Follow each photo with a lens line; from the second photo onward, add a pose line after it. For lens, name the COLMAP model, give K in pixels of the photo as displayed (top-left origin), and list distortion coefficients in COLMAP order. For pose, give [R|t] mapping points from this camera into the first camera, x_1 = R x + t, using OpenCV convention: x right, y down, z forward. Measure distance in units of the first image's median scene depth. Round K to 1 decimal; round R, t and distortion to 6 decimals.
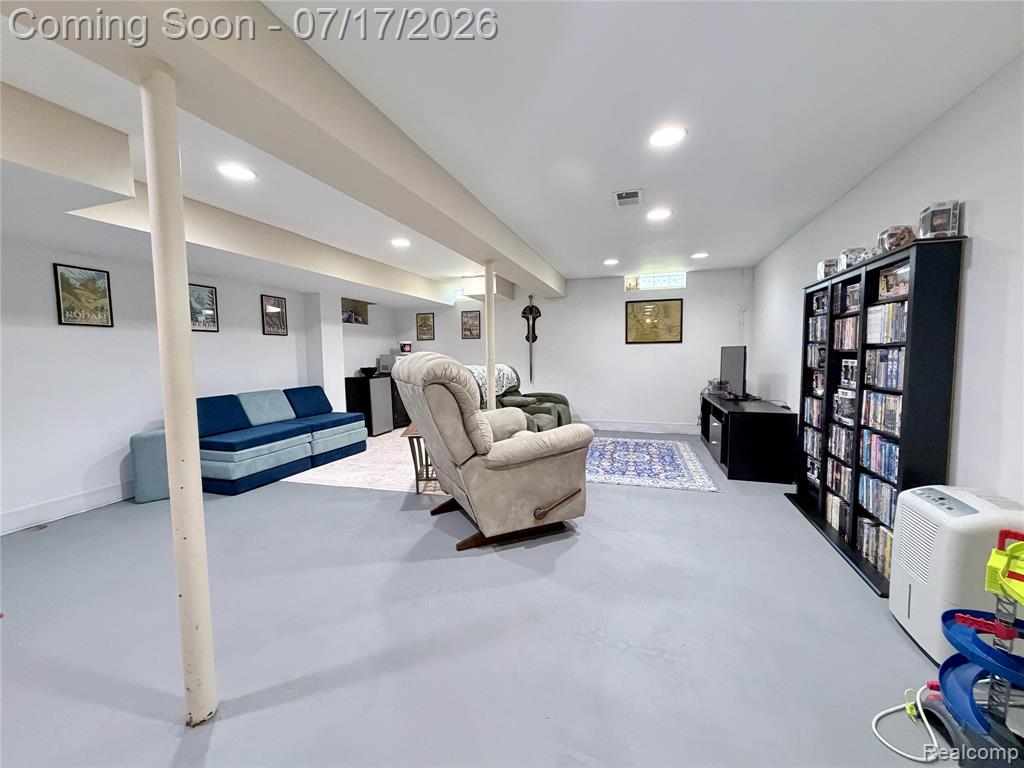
lens RADIAL K [[413.4, 0, 512.0], [0, 413.4, 384.0], [0, 0, 1]] dist [-0.002494, 0.000004]
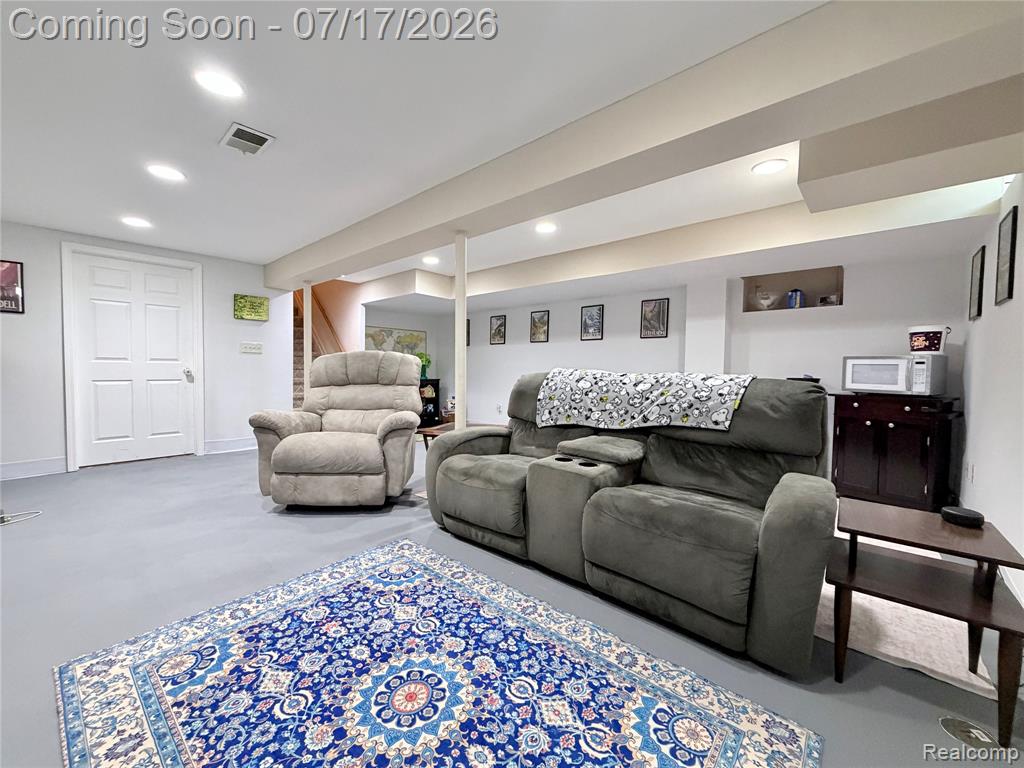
lens RADIAL K [[413.4, 0, 512.0], [0, 413.4, 384.0], [0, 0, 1]] dist [-0.002494, 0.000004]
pose [[-0.411885, 0.040963, -0.910315, 0.602054], [-0.075450, 0.994026, 0.078869, -0.075291], [0.908107, 0.101168, -0.406333, 1.370193]]
